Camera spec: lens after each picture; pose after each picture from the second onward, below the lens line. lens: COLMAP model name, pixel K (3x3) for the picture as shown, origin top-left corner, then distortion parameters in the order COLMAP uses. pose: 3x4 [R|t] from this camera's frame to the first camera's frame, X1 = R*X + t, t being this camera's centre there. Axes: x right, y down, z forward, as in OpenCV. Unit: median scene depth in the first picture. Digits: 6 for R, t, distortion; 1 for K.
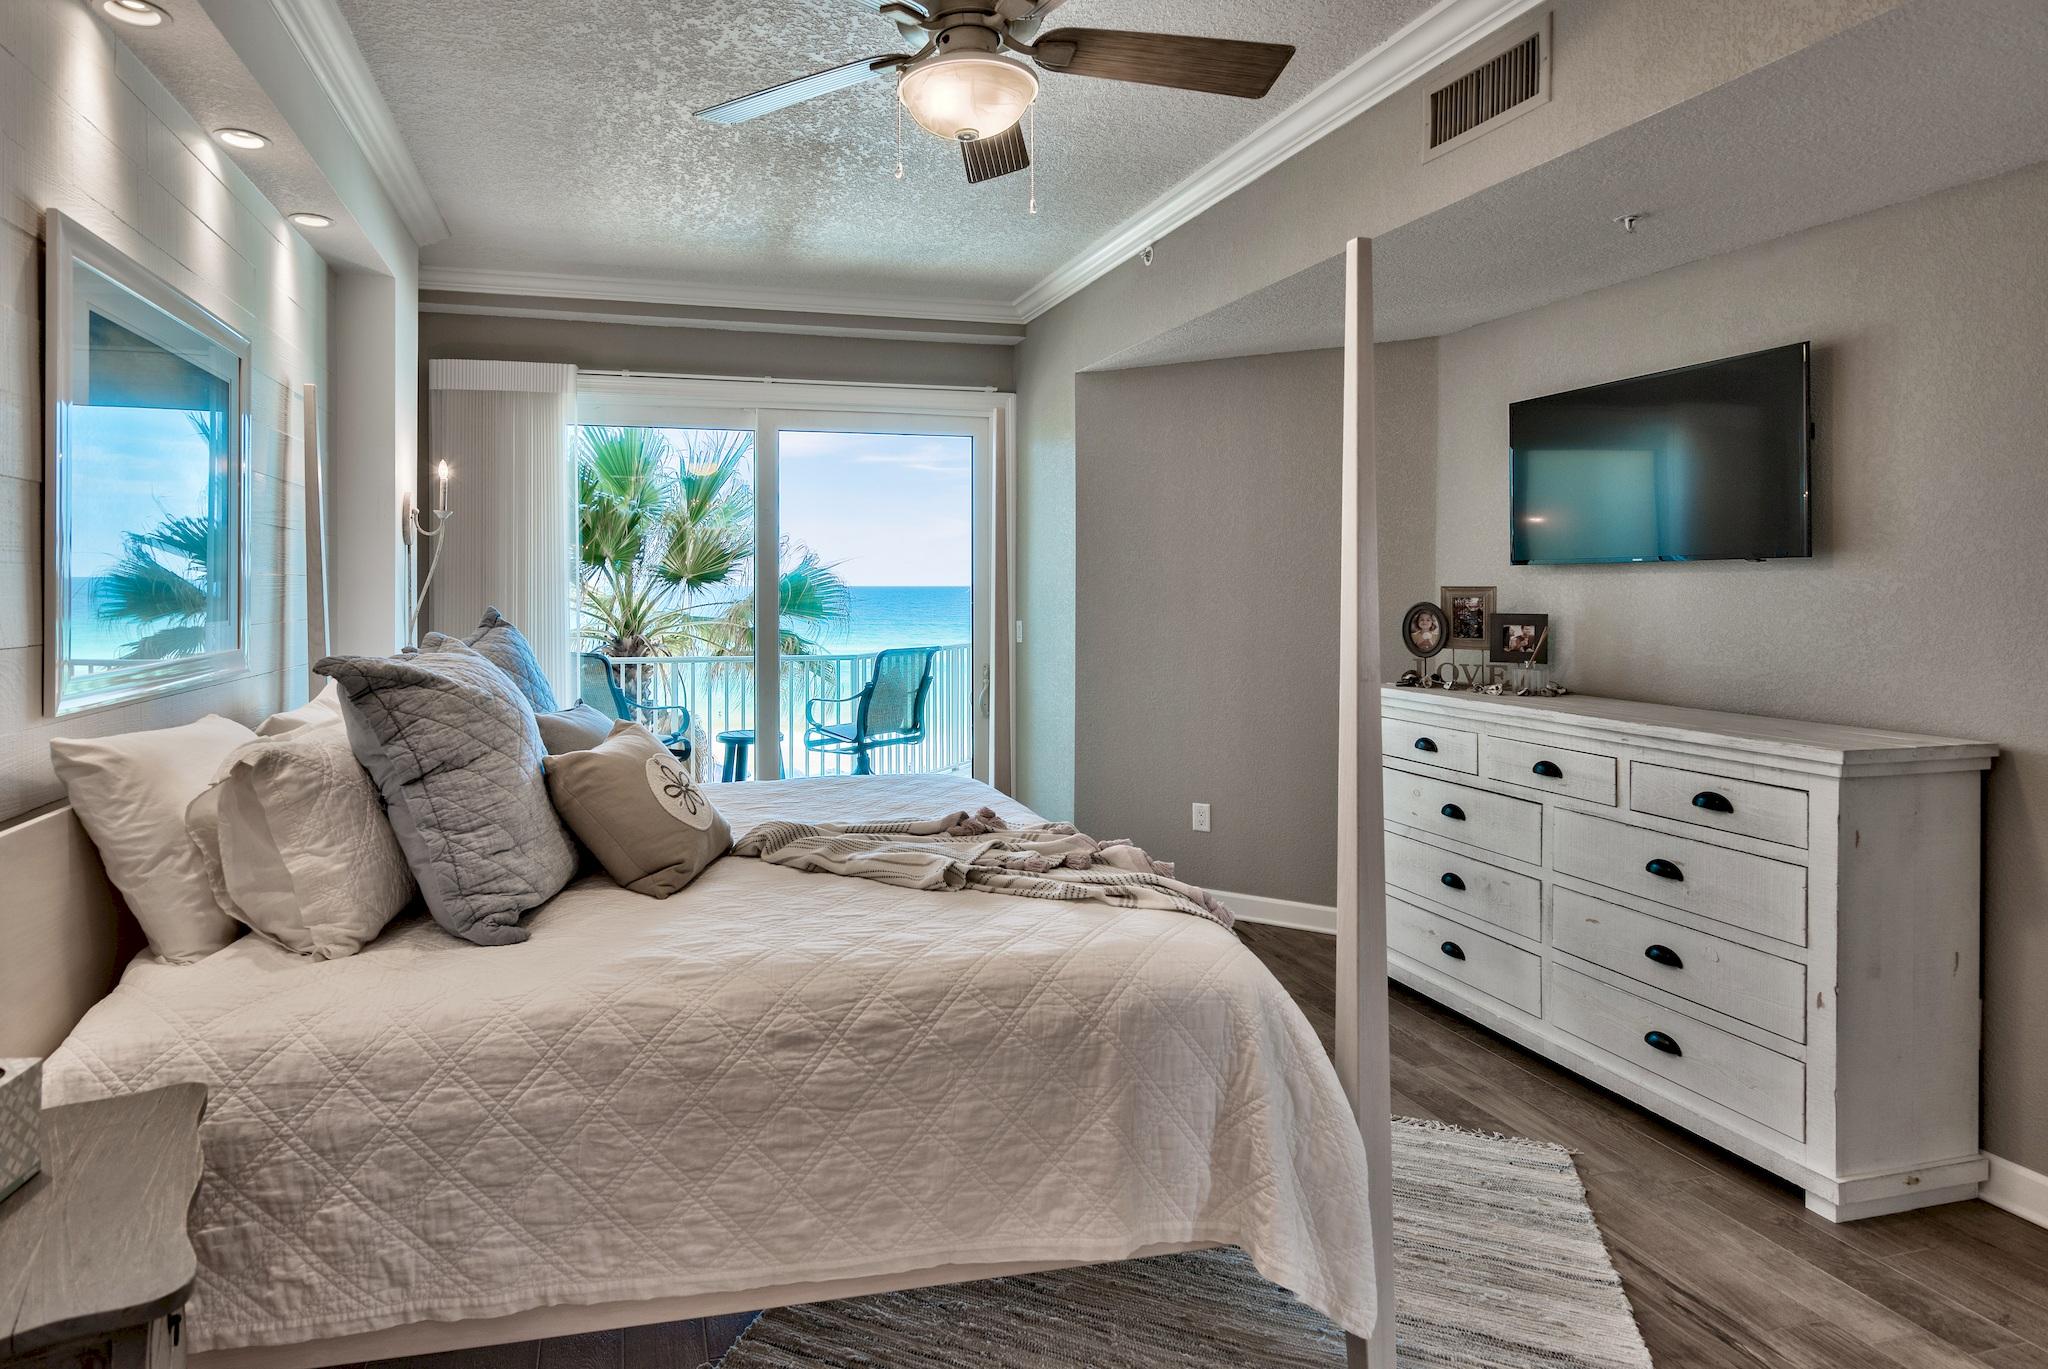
lens RADIAL K [[1062.4, 0, 947.0], [0, 1062.4, 595.8], [0, 0, 1]] dist [-0.000709, 0.001076]
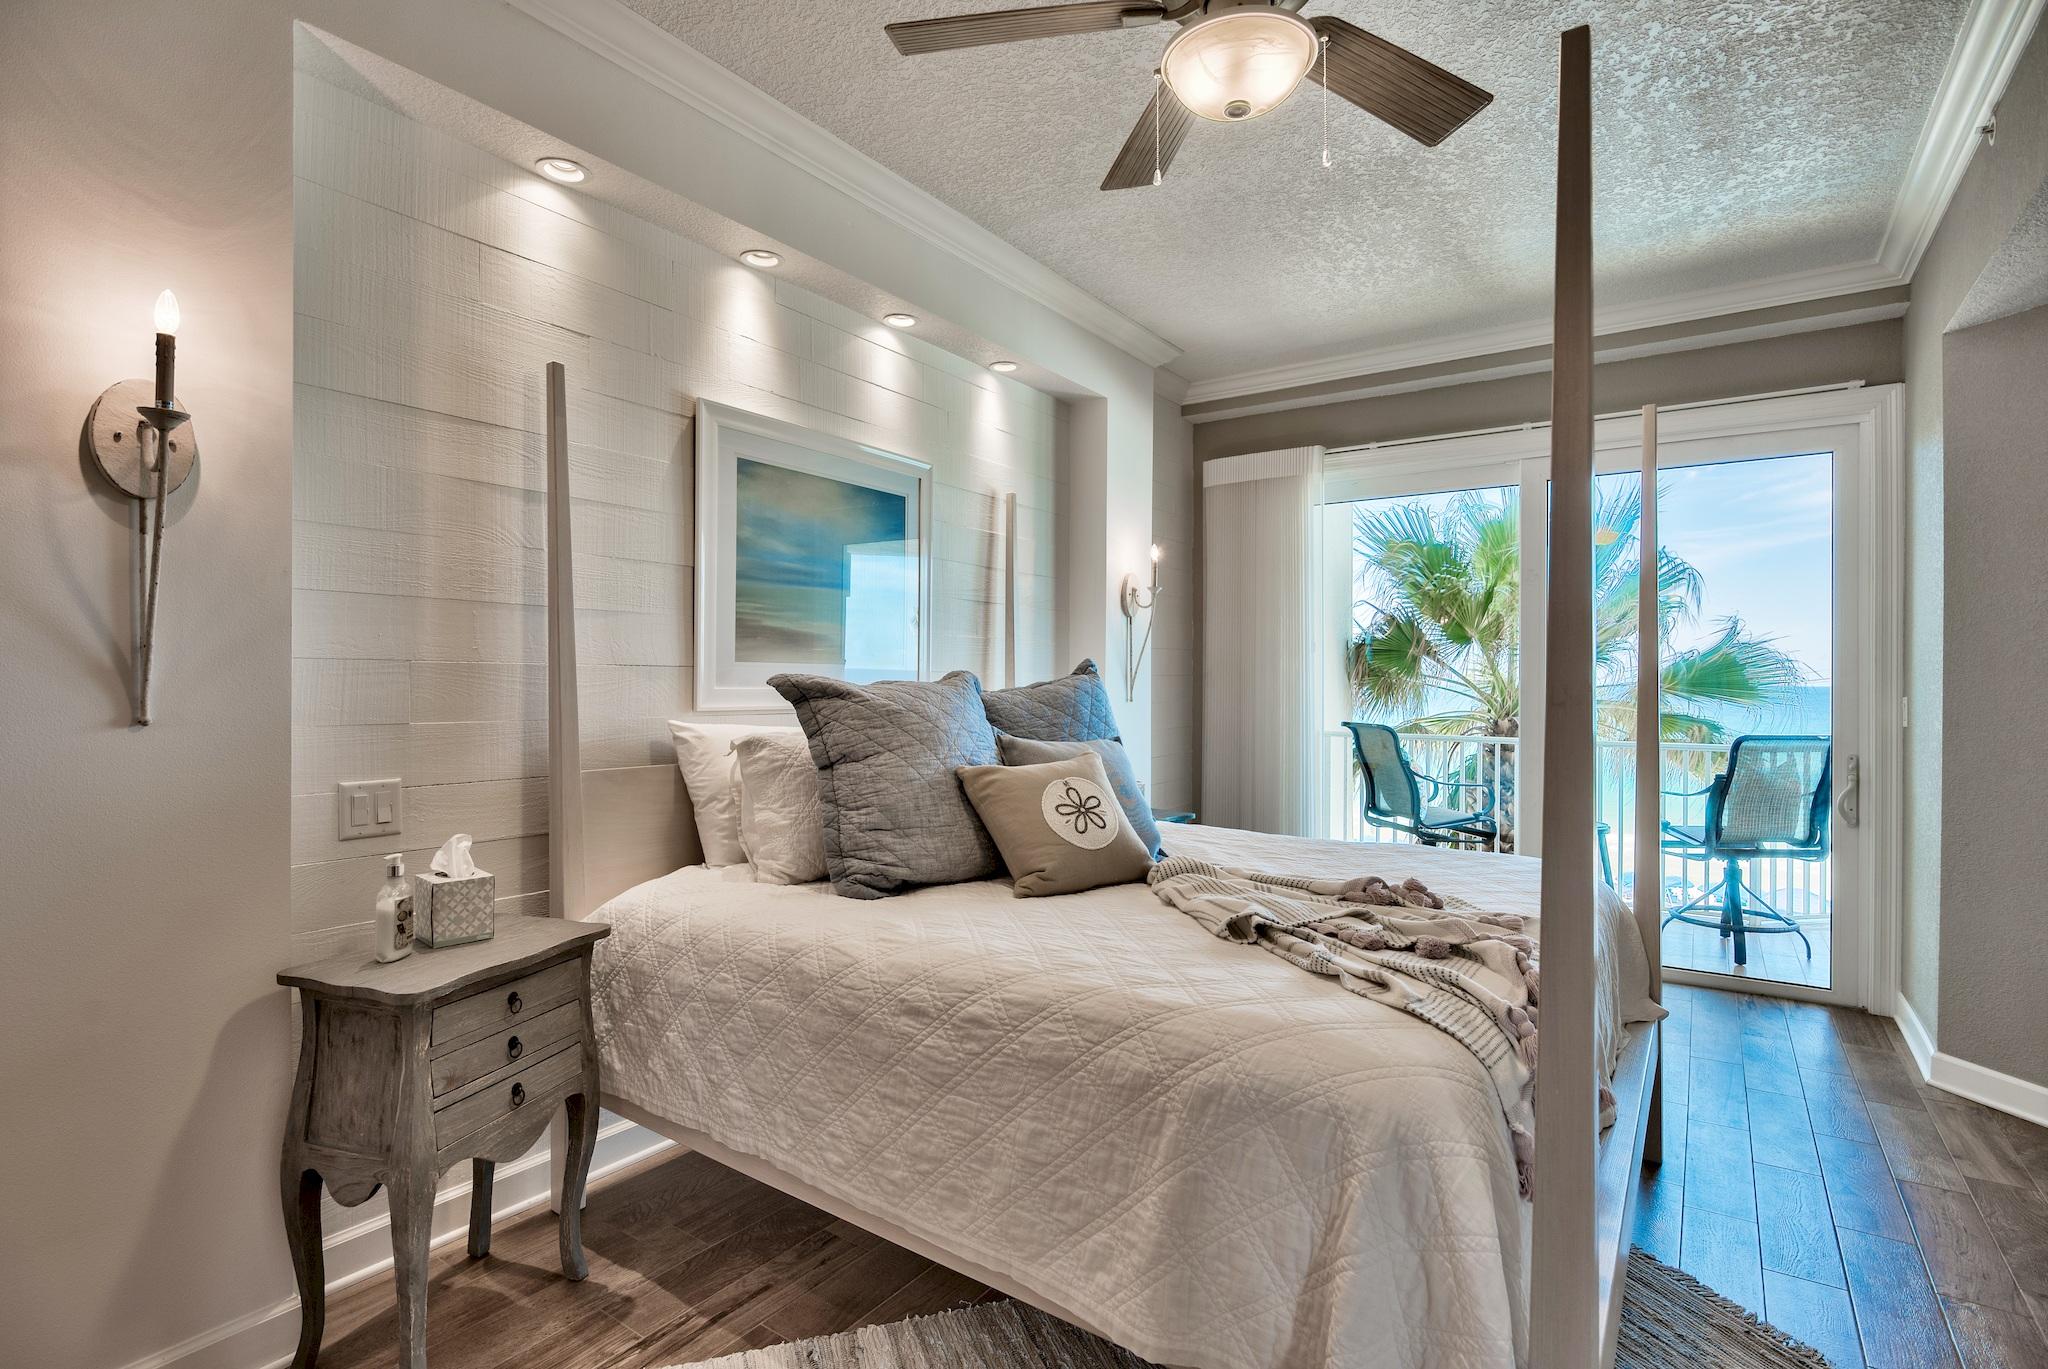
lens RADIAL K [[1015.3, 0, 1018.6], [0, 1015.3, 681.2], [0, 0, 1]] dist [-0.006729, -0.000717]
pose [[0.664013, 0.002389, -0.747717, 0.660051], [-0.007526, 0.999966, -0.003489, 0.072506], [0.747683, 0.007944, 0.664009, 0.348638]]
